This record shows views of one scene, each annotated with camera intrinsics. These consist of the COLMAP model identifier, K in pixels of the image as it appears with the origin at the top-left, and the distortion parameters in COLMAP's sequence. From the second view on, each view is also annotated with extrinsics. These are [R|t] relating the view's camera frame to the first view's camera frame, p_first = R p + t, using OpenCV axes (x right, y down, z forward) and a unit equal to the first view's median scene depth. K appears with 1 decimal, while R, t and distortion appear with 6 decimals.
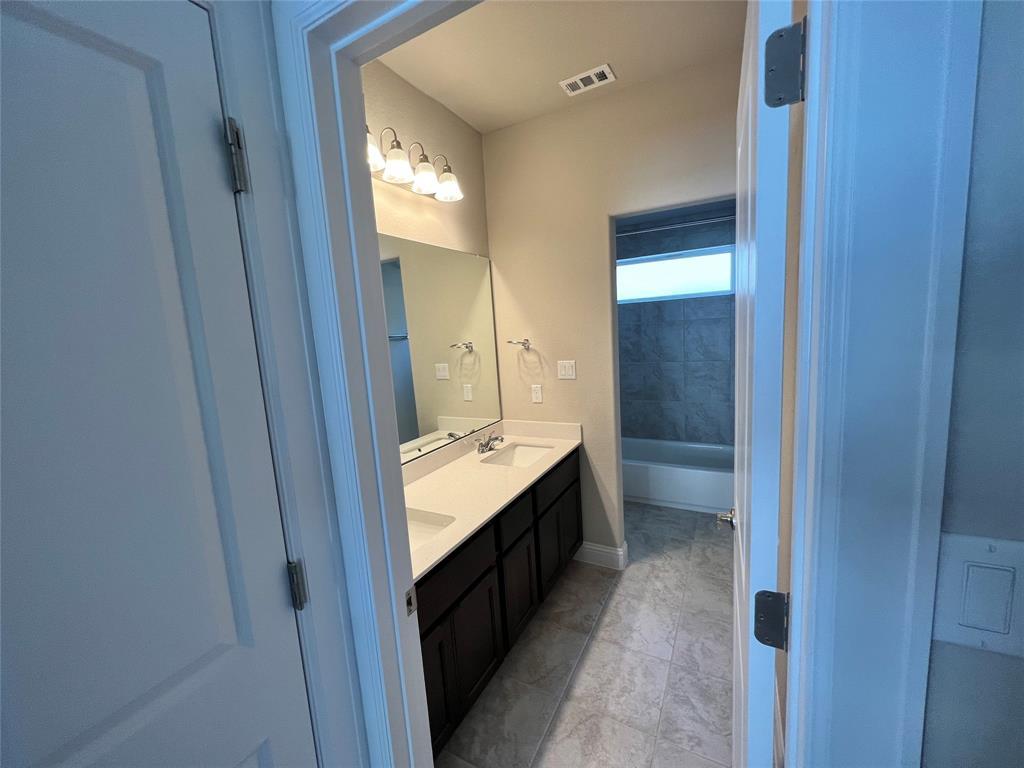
lens RADIAL K [[412.5, 0, 512.0], [0, 412.5, 384.0], [0, 0, 1]] dist [-0.001739, -0.000071]
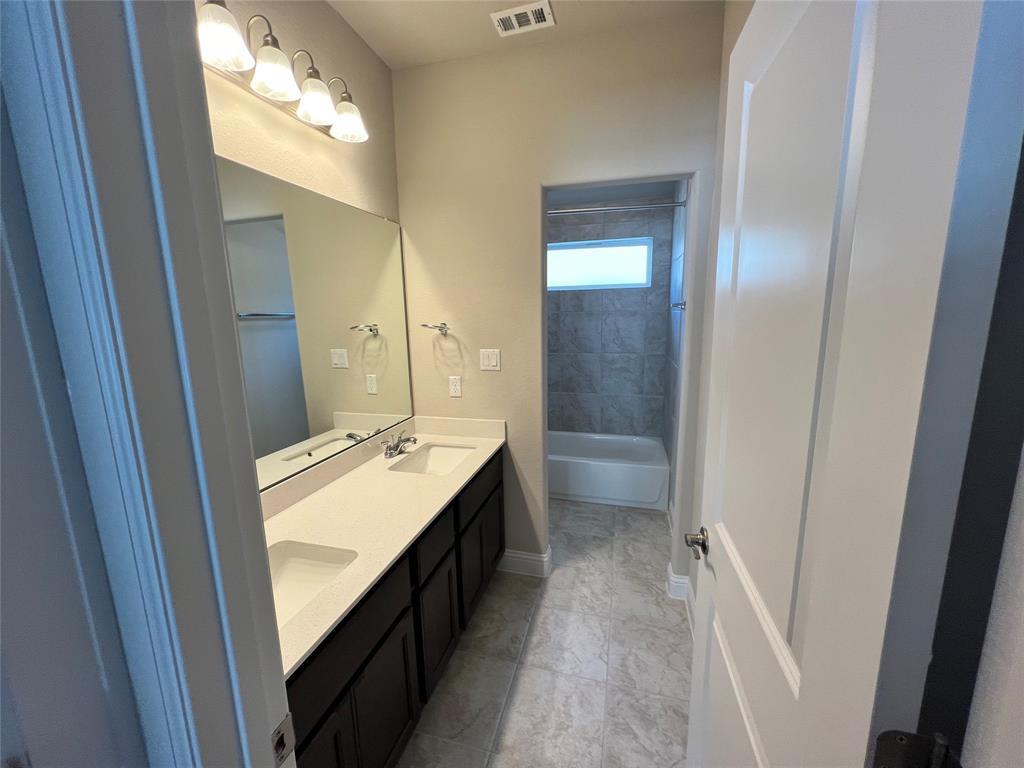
lens RADIAL K [[412.5, 0, 512.0], [0, 412.5, 384.0], [0, 0, 1]] dist [-0.001739, -0.000071]
pose [[0.973967, 0.006347, 0.226600, -0.022279], [-0.012600, 0.999578, 0.026160, -0.006134], [-0.226338, -0.028335, 0.973637, 0.133655]]
